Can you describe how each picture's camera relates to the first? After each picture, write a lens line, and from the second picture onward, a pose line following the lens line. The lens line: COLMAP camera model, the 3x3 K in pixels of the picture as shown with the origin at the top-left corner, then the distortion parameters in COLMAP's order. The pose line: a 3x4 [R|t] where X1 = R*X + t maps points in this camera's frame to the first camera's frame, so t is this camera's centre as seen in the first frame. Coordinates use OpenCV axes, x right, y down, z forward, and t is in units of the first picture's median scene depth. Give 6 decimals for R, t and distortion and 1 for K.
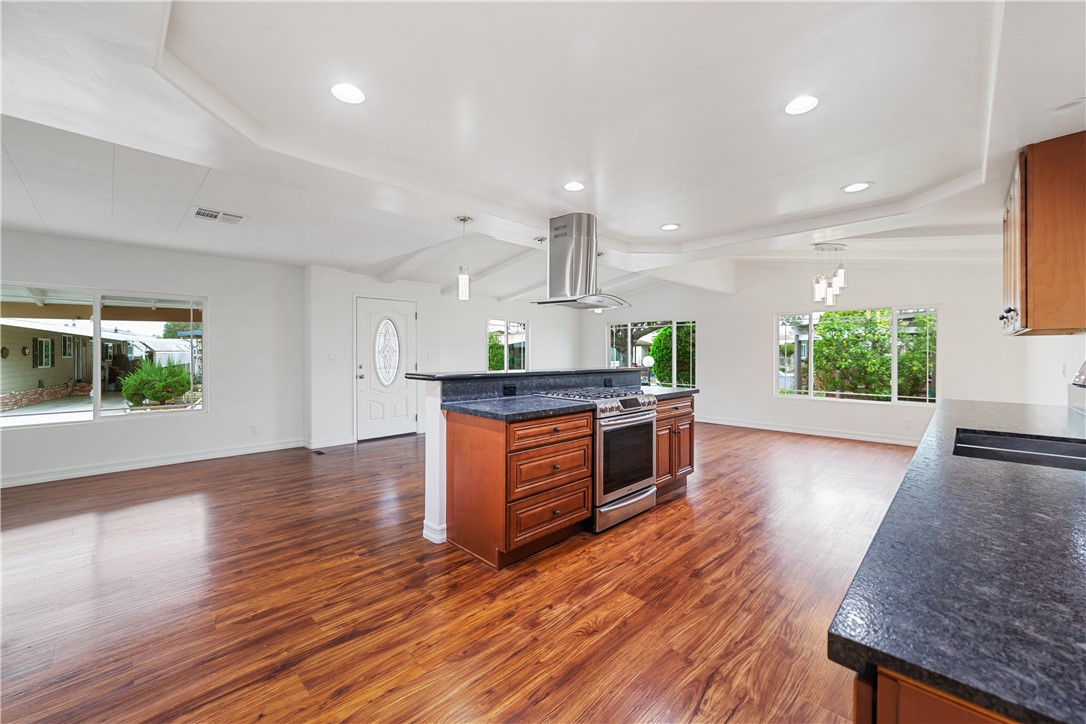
lens RADIAL K [[432.3, 0, 554.0], [0, 432.3, 353.5], [0, 0, 1]] dist [-0.027139, 0.013528]
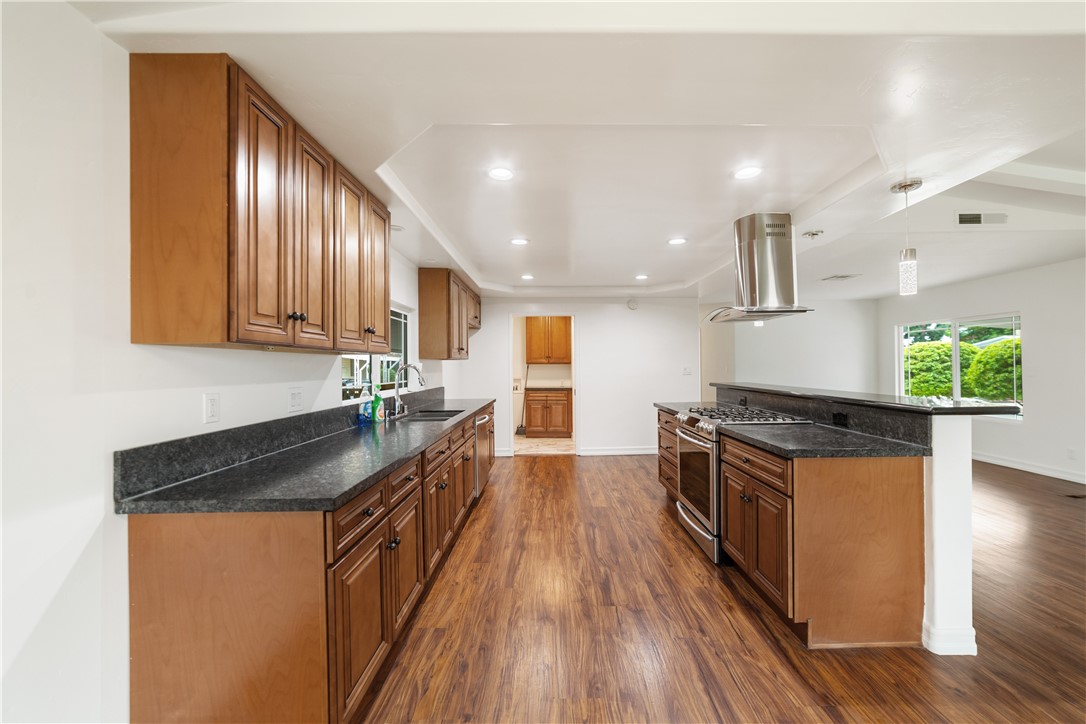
lens RADIAL K [[413.2, 0, 549.3], [0, 413.2, 362.4], [0, 0, 1]] dist [-0.028167, 0.011337]
pose [[-0.719554, -0.002430, -0.694432, 1.224484], [0.007145, 0.999915, -0.010903, -0.013542], [0.694400, -0.012807, -0.719476, 1.672381]]
